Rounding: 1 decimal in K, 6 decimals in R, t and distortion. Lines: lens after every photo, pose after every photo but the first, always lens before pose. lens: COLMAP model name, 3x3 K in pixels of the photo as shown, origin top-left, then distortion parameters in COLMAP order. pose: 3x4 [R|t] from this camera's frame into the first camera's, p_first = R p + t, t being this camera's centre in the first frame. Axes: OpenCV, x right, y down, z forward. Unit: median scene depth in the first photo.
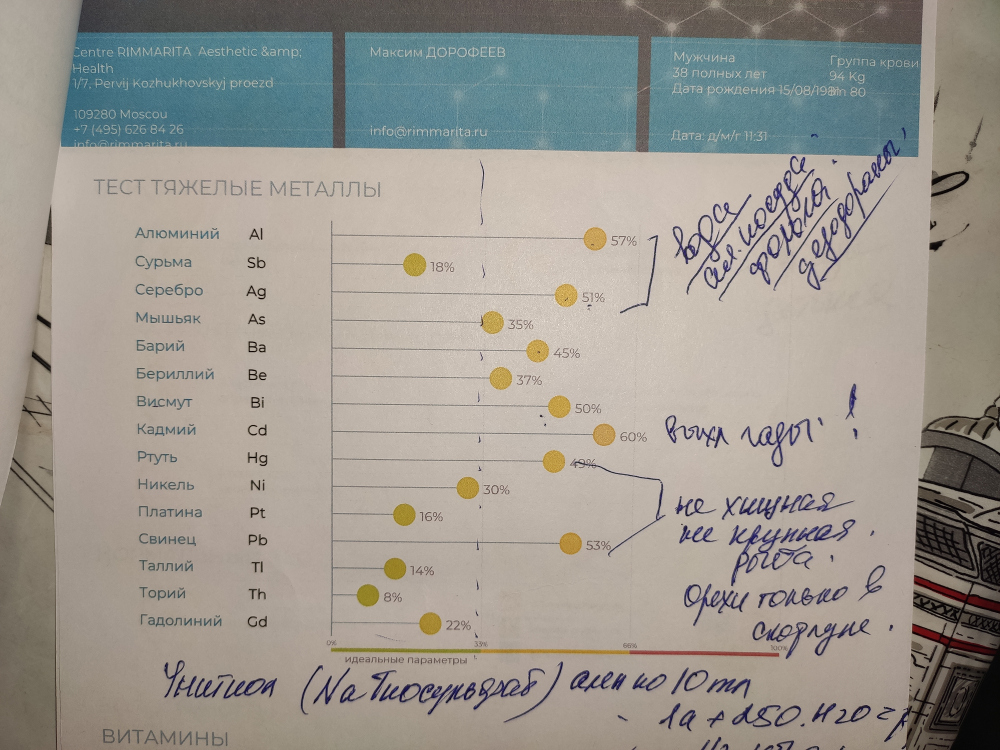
lens RADIAL K [[757.4, 0, 500.3], [0, 757.4, 379.4], [0, 0, 1]] dist [-0.045089, -0.016759]
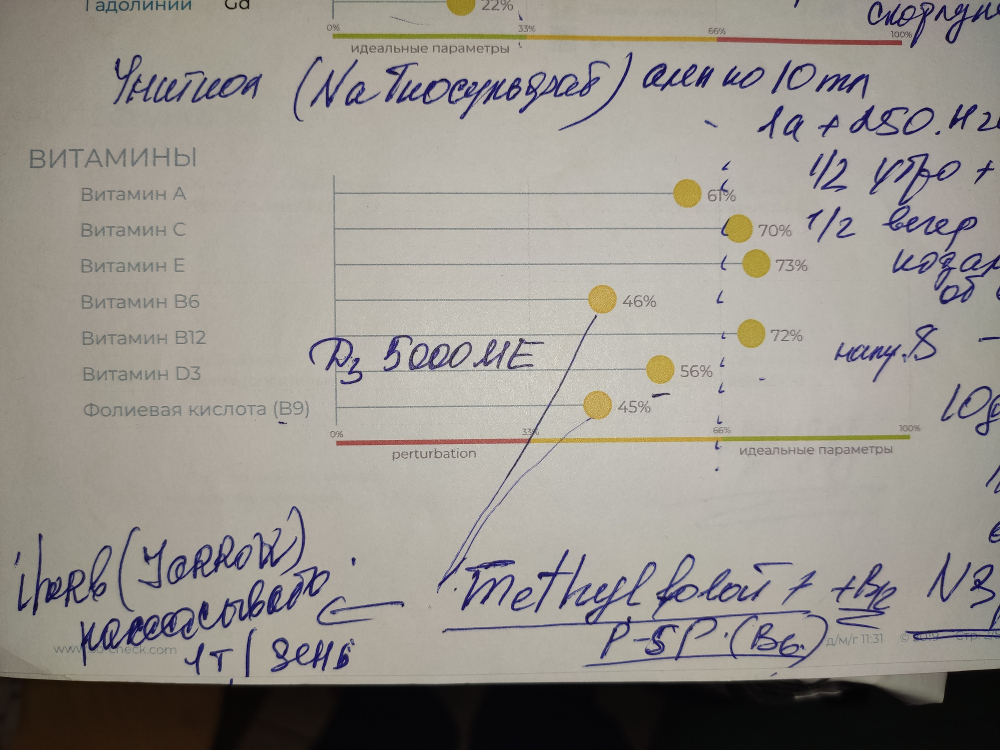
lens RADIAL K [[757.4, 0, 502.5], [0, 757.4, 376.5], [0, 0, 1]] dist [-0.045089, -0.016759]
pose [[0.999469, -0.021132, 0.024784, -0.077901], [0.021611, 0.999582, -0.019220, 0.727029], [-0.024367, 0.019746, 0.999508, 0.234153]]
